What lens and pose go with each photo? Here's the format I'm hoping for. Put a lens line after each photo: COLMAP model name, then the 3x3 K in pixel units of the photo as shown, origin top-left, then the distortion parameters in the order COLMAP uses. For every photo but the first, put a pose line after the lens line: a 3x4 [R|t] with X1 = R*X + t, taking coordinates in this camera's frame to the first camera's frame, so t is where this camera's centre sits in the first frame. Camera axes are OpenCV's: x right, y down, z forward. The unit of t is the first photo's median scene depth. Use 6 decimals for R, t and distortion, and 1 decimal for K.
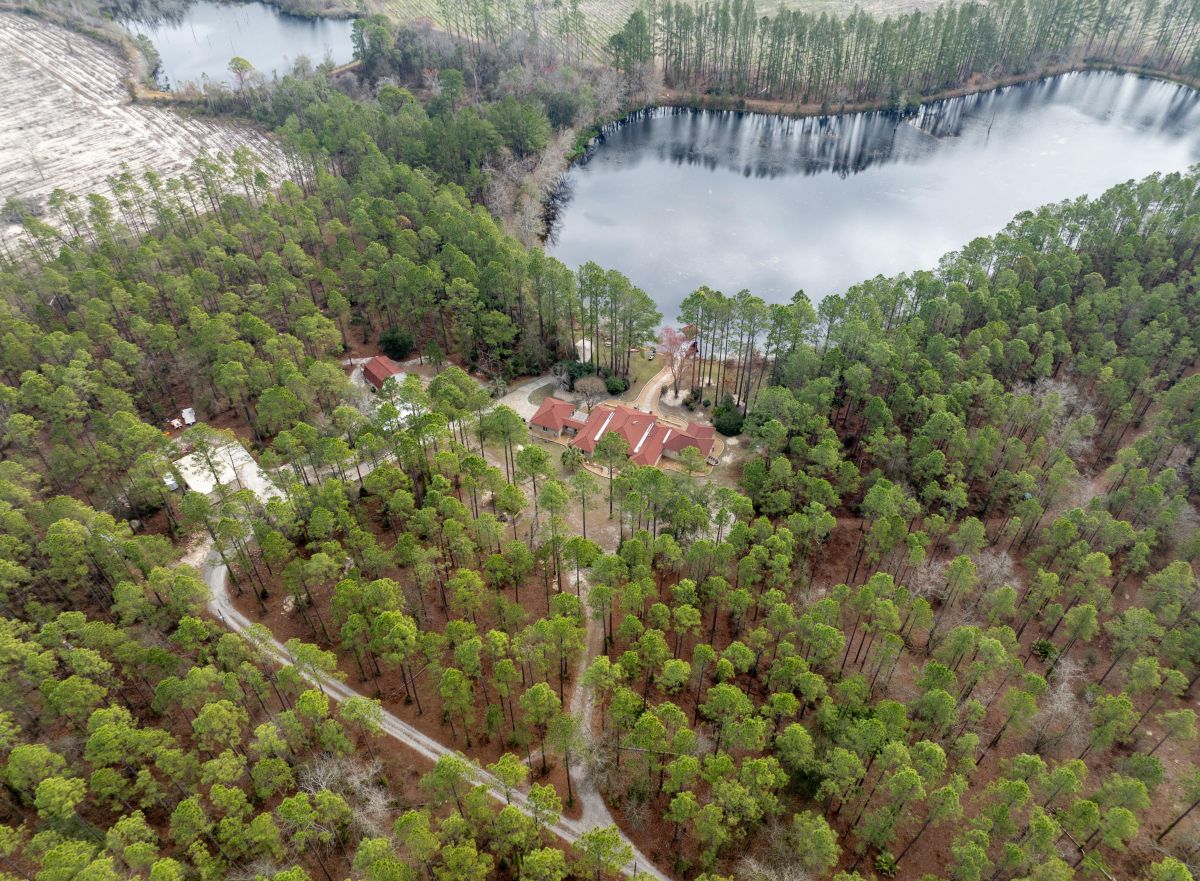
lens RADIAL K [[858.2, 0, 611.8], [0, 858.2, 440.9], [0, 0, 1]] dist [-0.054317, 0.031505]
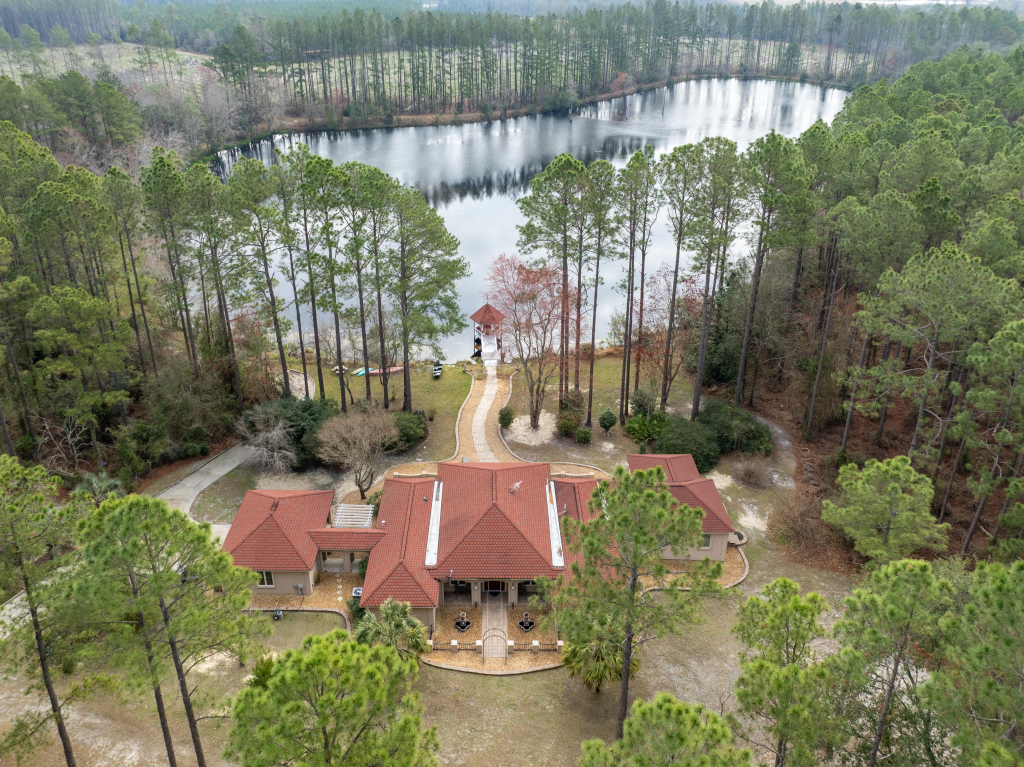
lens RADIAL K [[765.1, 0, 481.0], [0, 765.1, 273.0], [0, 0, 1]] dist [-0.040007, -0.011864]
pose [[0.922114, -0.148052, 0.357473, -0.082424], [0.269020, 0.909359, -0.317324, -0.004962], [-0.278091, 0.388776, 0.878361, 0.623879]]
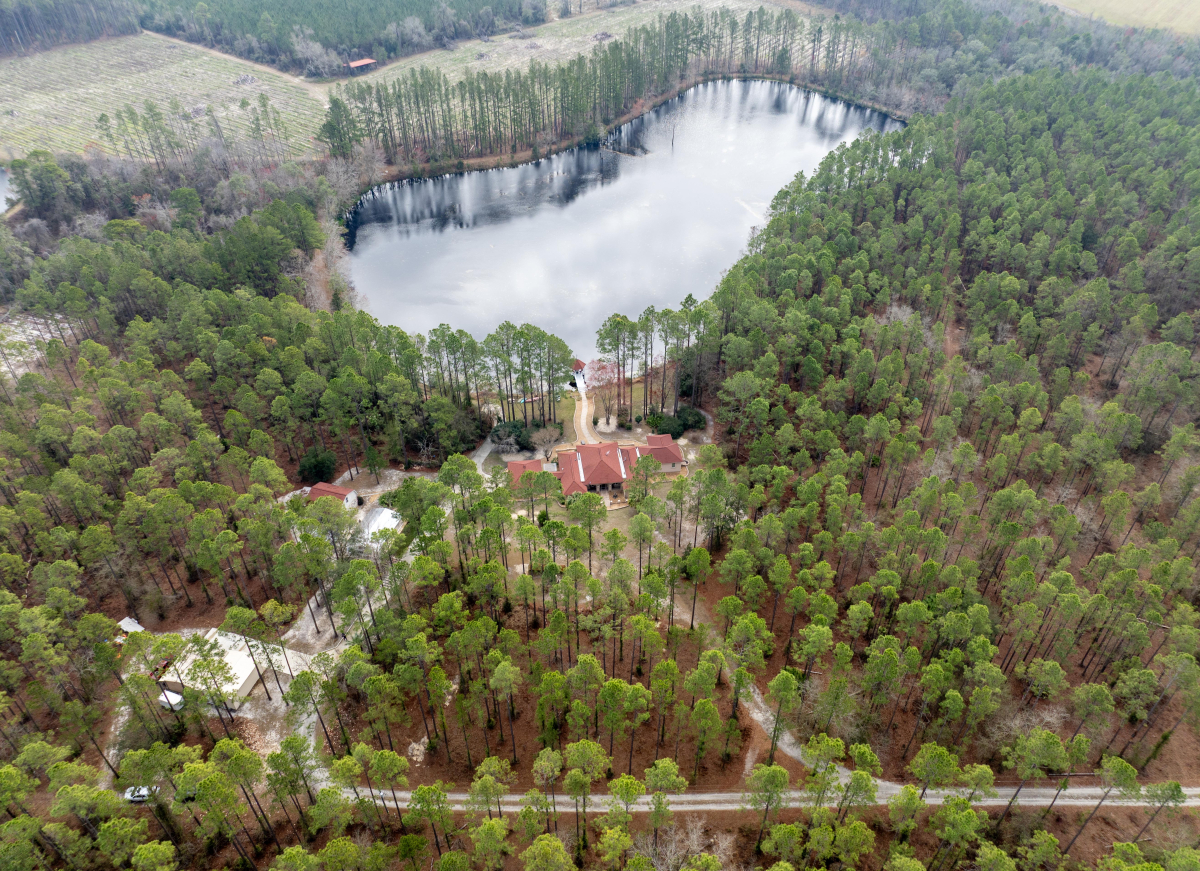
lens RADIAL K [[853.5, 0, 610.3], [0, 853.5, 427.3], [0, 0, 1]] dist [-0.038037, 0.008662]
pose [[0.856080, -0.318591, 0.406974, -0.350876], [0.350770, 0.936450, -0.004772, -0.040802], [-0.379590, 0.146840, 0.913427, 0.040781]]
